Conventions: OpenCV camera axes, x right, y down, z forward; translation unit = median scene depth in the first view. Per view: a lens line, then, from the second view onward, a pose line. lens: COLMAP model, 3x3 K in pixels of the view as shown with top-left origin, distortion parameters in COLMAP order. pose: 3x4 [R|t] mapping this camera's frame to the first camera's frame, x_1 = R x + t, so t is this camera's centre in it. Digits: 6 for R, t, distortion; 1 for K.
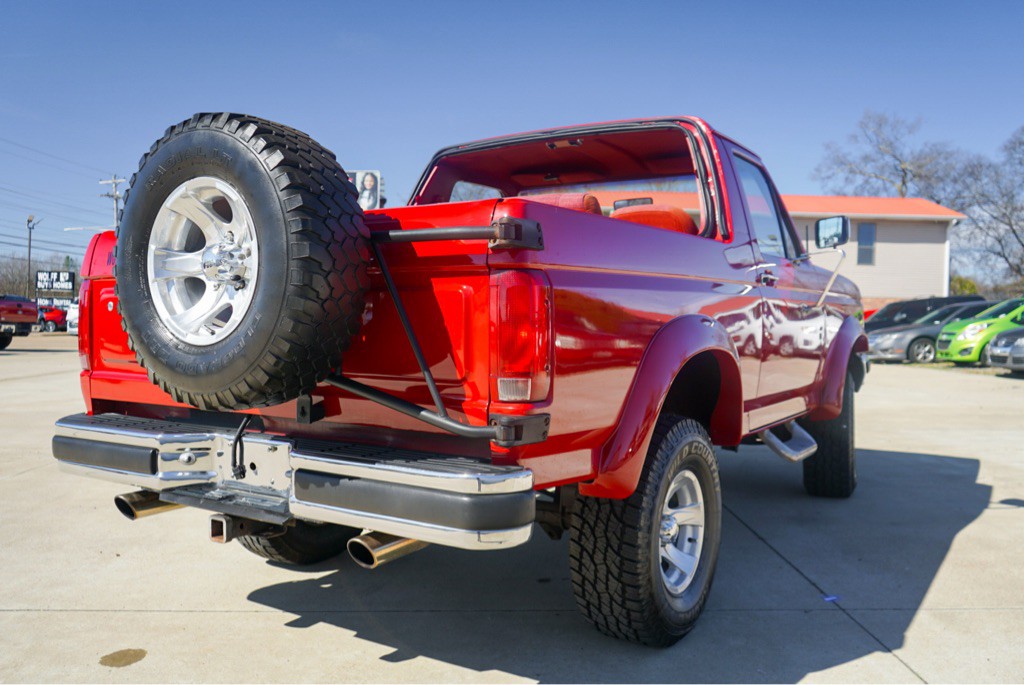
lens RADIAL K [[833.9, 0, 525.2], [0, 833.9, 344.0], [0, 0, 1]] dist [-0.004765, -0.000661]
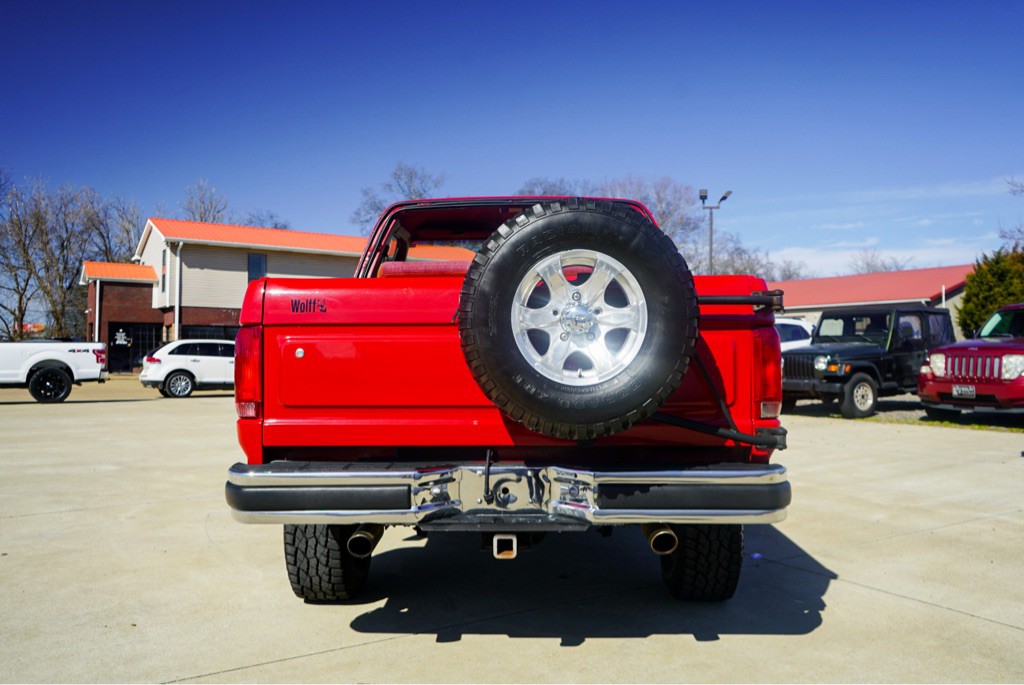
lens RADIAL K [[816.4, 0, 512.0], [0, 816.4, 342.5], [0, 0, 1]] dist [0.004252, 0.004085]
pose [[0.864320, -0.004927, 0.502917, -0.658353], [0.026487, 0.999010, -0.035734, -0.012924], [-0.502244, 0.044206, 0.863595, 0.008420]]
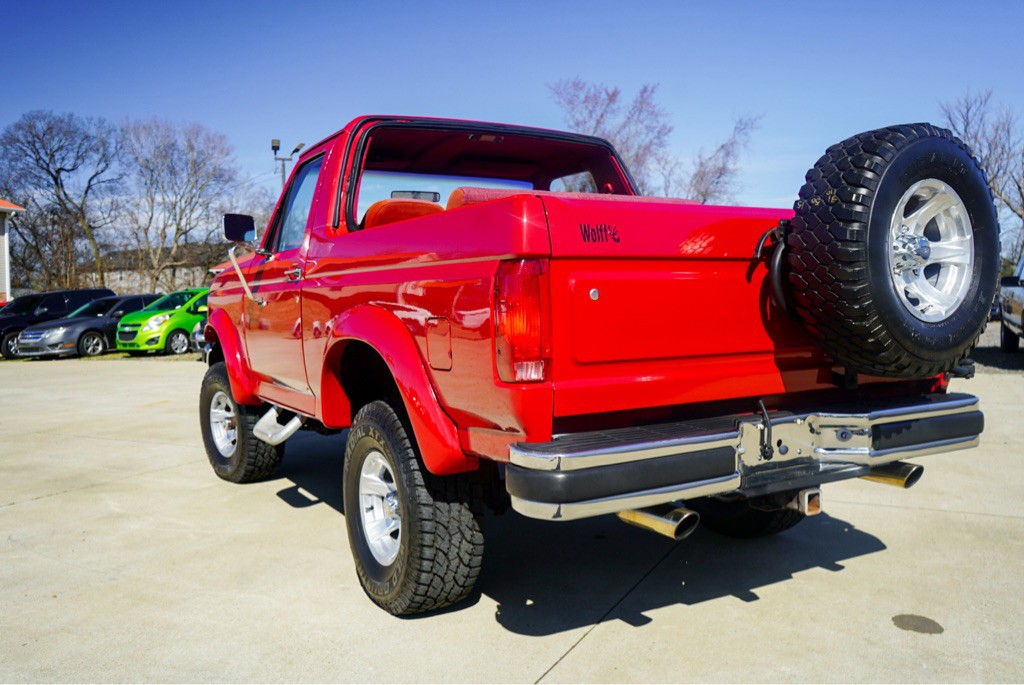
lens RADIAL K [[827.8, 0, 493.2], [0, 827.8, 345.6], [0, 0, 1]] dist [-0.006284, 0.003615]
pose [[0.488150, -0.061528, 0.870588, -1.046122], [0.053348, 0.997750, 0.040602, -0.028104], [-0.871128, 0.026625, 0.490334, 0.595182]]
